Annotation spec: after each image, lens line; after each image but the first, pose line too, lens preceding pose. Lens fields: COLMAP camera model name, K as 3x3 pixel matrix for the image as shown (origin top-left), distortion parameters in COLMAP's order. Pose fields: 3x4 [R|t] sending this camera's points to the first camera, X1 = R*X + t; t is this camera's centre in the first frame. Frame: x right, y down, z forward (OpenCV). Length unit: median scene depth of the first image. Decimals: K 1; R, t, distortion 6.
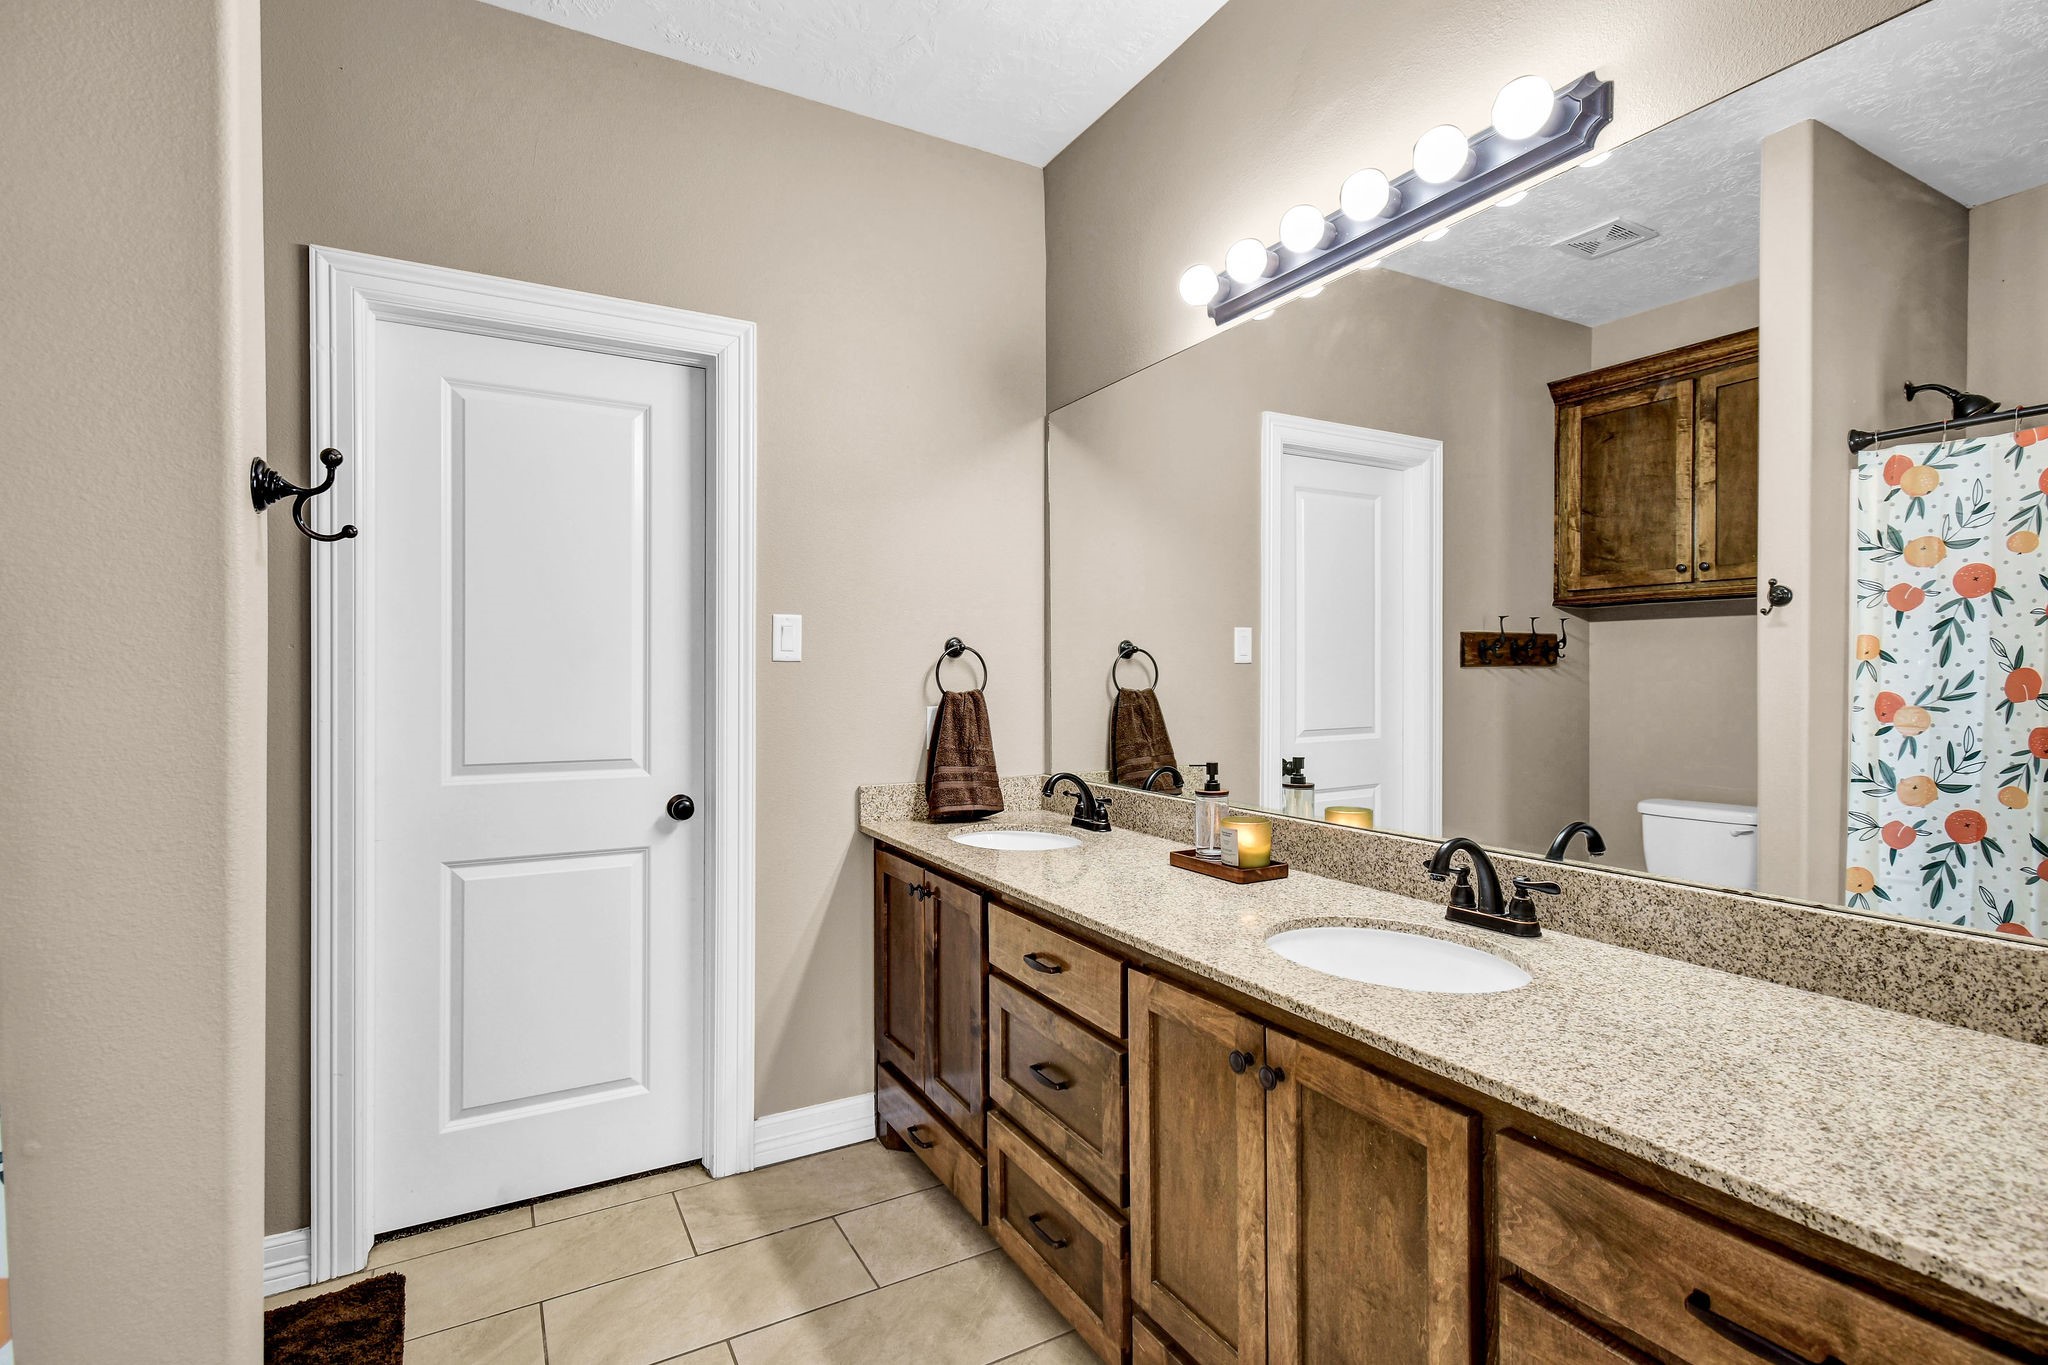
lens RADIAL K [[930.5, 0, 1030.4], [0, 930.5, 679.7], [0, 0, 1]] dist [0.000001, -0.000131]
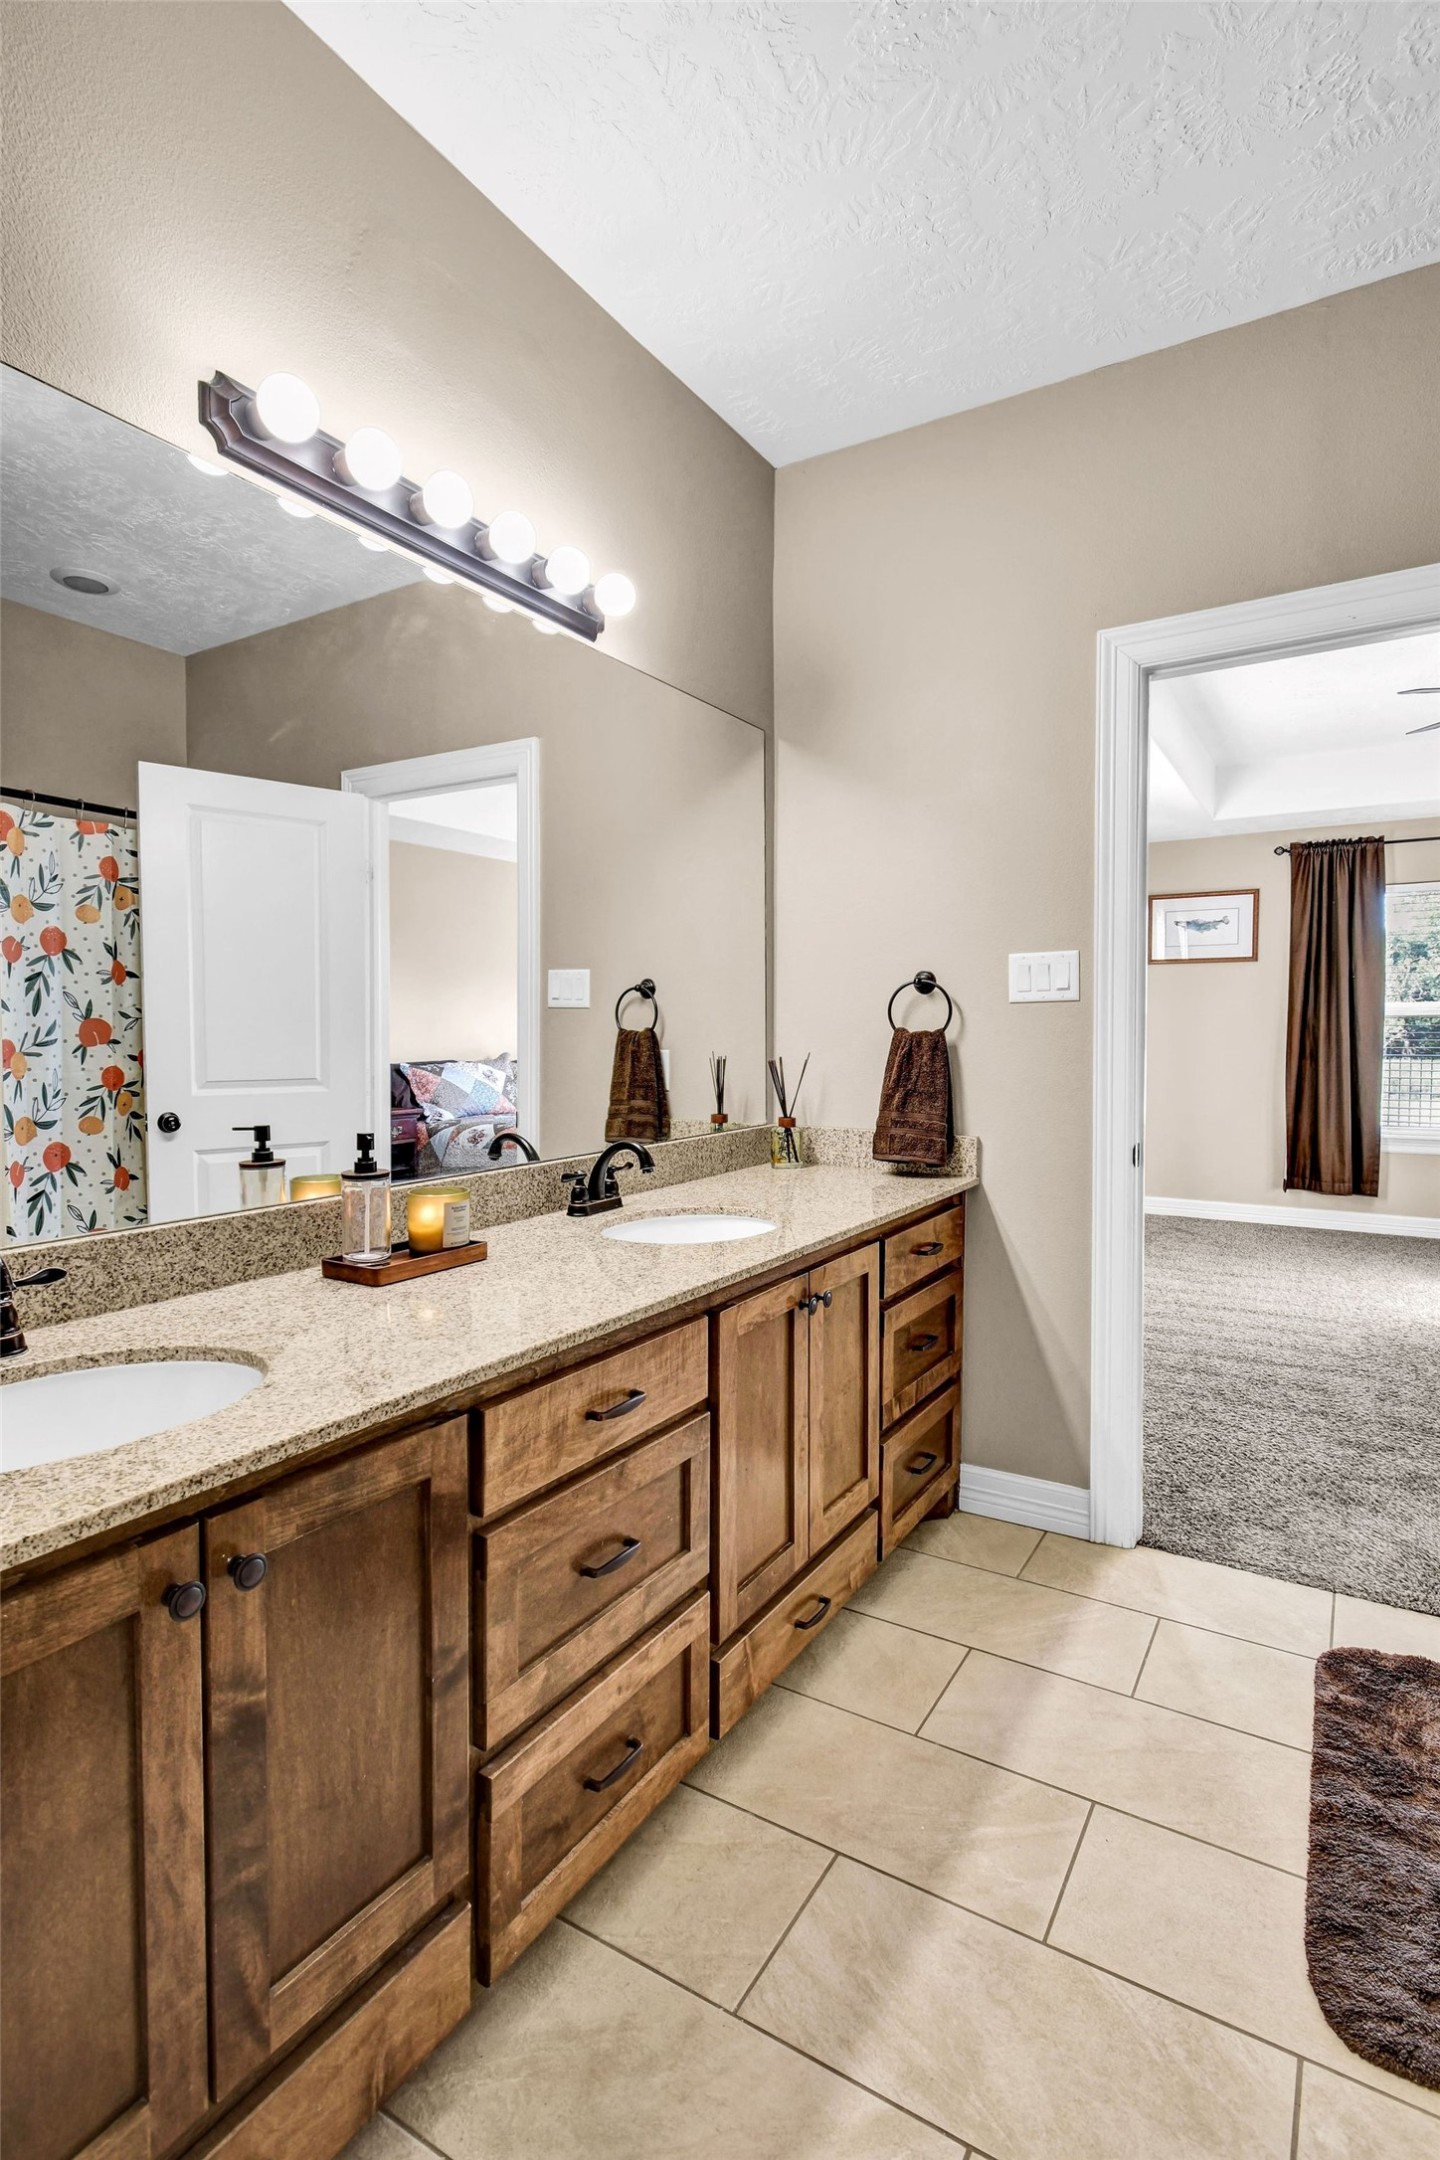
lens RADIAL K [[976.8, 0, 737.9], [0, 976.8, 1081.7], [0, 0, 1]] dist [0.008740, -0.000522]
pose [[-0.458311, -0.041920, 0.887803, -0.604032], [0.003034, 0.998808, 0.048727, 0.013489], [-0.888787, 0.025026, -0.457637, 1.088994]]
